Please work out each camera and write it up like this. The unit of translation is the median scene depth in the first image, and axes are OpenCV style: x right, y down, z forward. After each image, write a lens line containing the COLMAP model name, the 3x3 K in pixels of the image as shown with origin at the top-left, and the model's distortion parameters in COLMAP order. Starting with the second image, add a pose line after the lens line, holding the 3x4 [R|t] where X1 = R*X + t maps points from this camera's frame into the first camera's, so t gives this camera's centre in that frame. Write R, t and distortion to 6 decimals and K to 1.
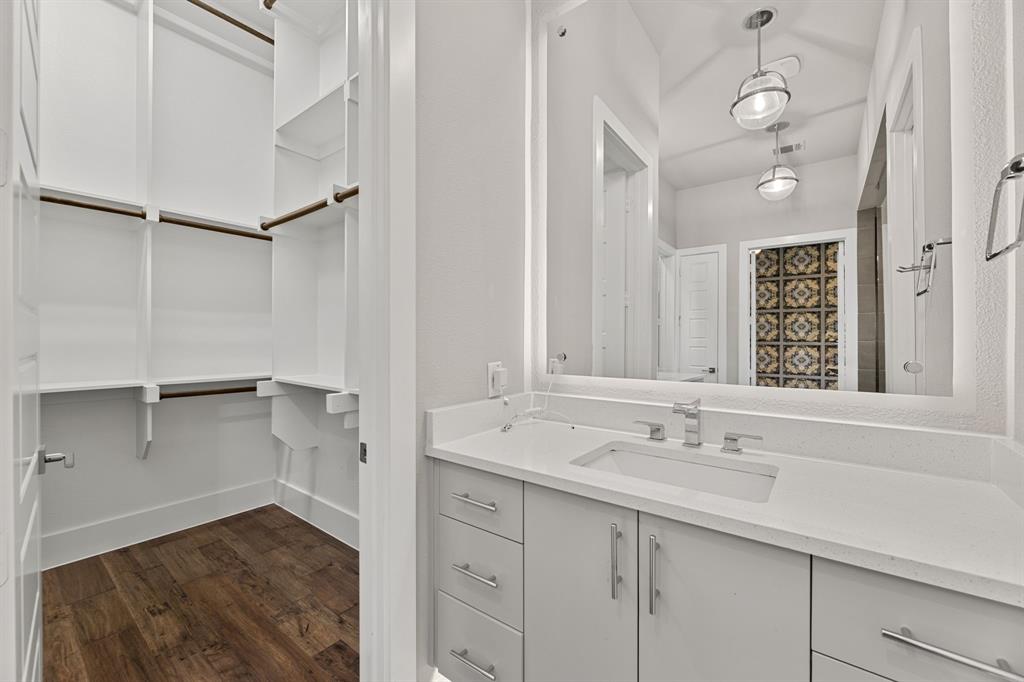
lens RADIAL K [[412.1, 0, 514.2], [0, 412.1, 336.7], [0, 0, 1]] dist [-0.002775, 0.000030]
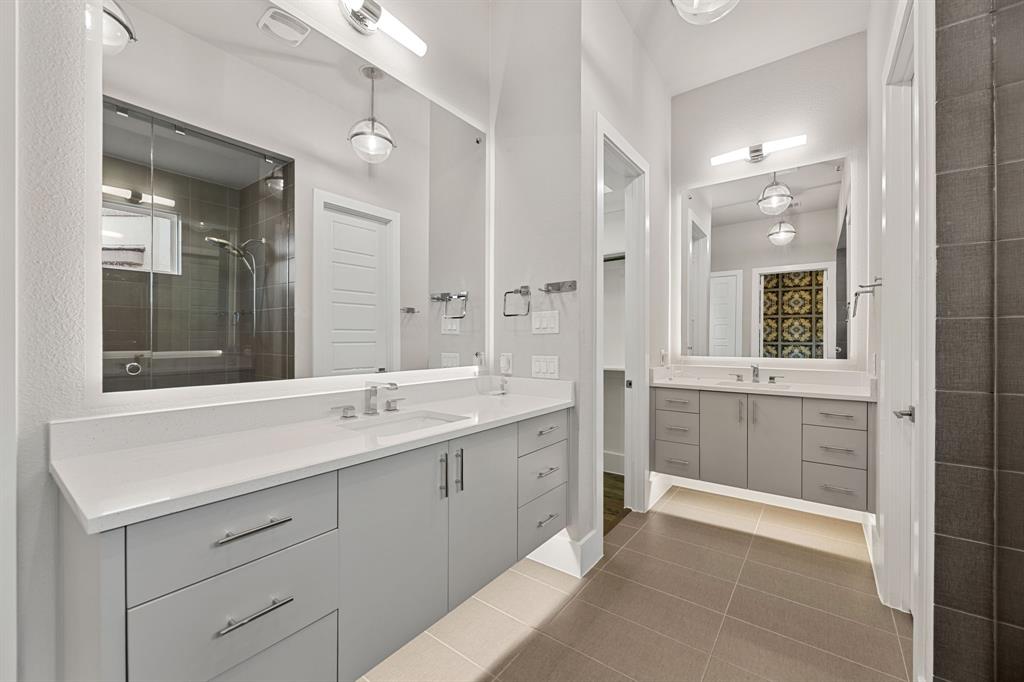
lens RADIAL K [[412.1, 0, 508.6], [0, 412.1, 343.2], [0, 0, 1]] dist [-0.002775, 0.000030]
pose [[0.999997, -0.001029, 0.002318, -0.345860], [0.000990, 0.999861, 0.016625, -0.005595], [-0.002335, -0.016622, 0.999859, -0.481360]]
